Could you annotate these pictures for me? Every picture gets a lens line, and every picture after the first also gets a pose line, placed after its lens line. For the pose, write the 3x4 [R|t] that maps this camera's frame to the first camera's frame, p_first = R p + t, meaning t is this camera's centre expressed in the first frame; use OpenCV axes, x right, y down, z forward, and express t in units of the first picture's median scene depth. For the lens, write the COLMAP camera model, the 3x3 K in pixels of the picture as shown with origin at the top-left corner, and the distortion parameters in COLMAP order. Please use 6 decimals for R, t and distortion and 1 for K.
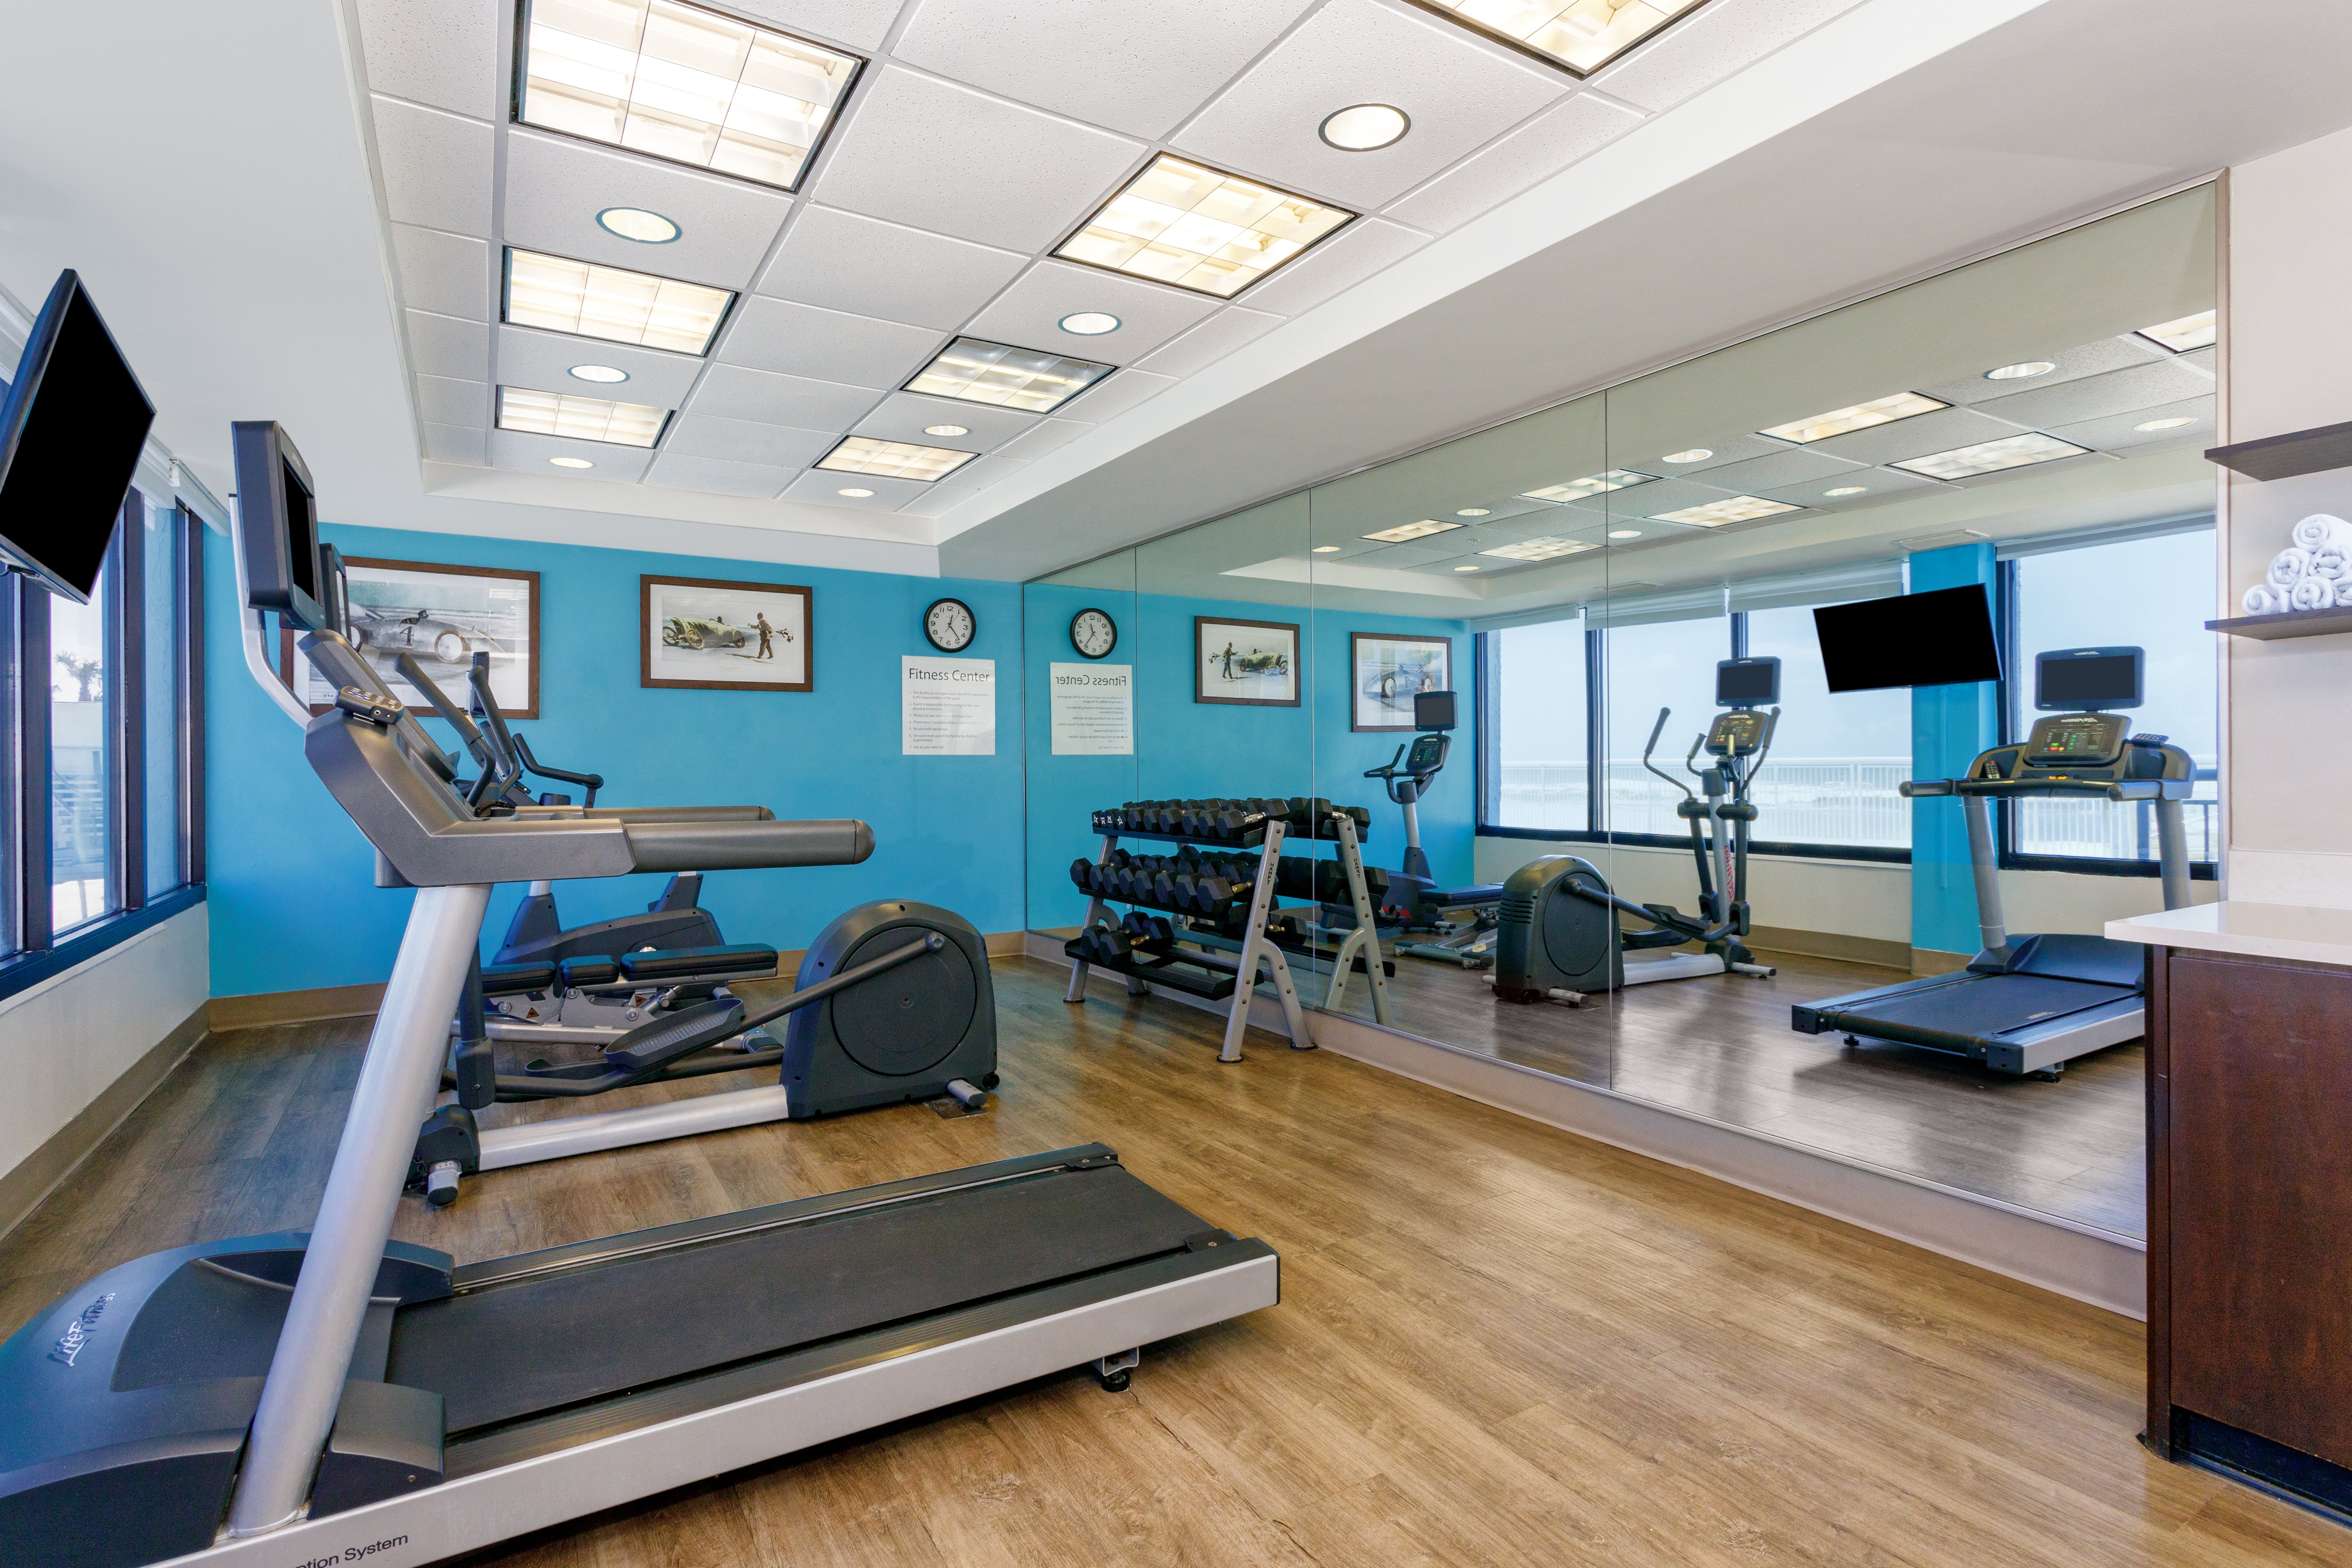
lens RADIAL K [[1117.4, 0, 1176.0], [0, 1117.4, 784.0], [0, 0, 1]] dist [-0.027178, 0.000303]
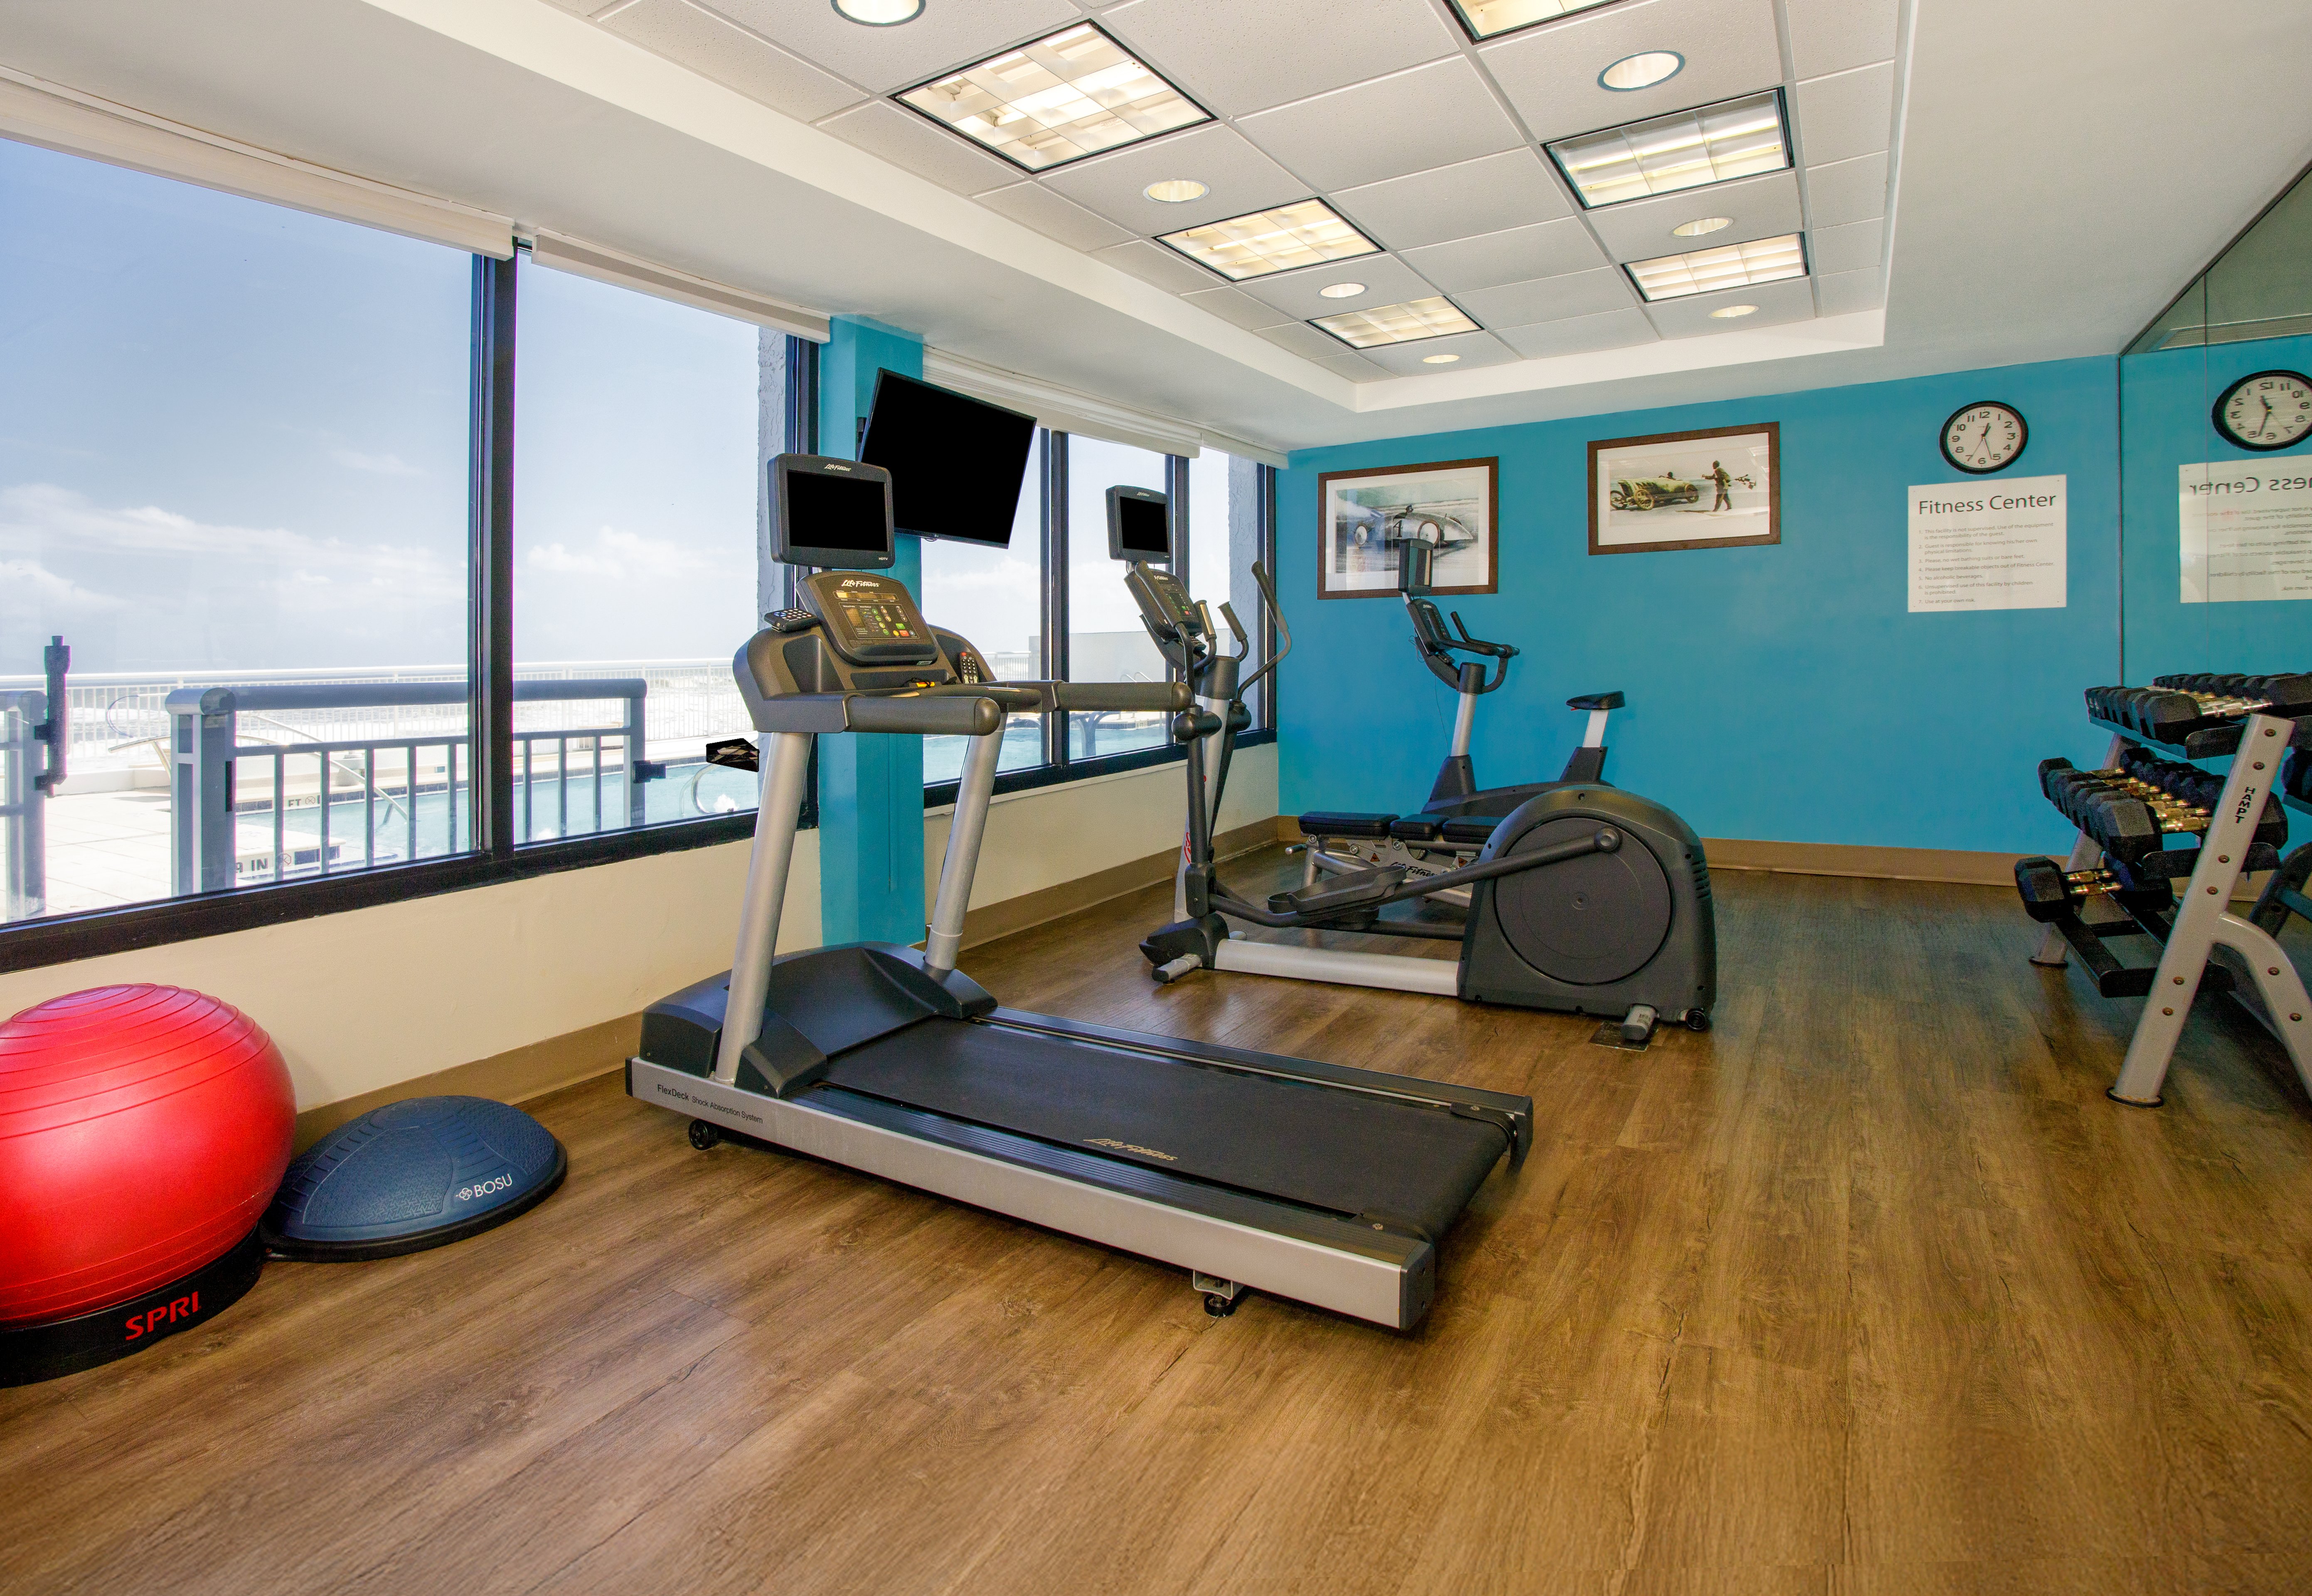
lens RADIAL K [[1170.6, 0, 1151.1], [0, 1170.6, 679.6], [0, 0, 1]] dist [-0.046431, 0.000151]
pose [[0.450506, 0.015545, -0.892638, 0.300435], [0.013624, 0.999612, 0.024283, -0.007124], [0.892669, -0.023101, 0.450119, 0.196757]]
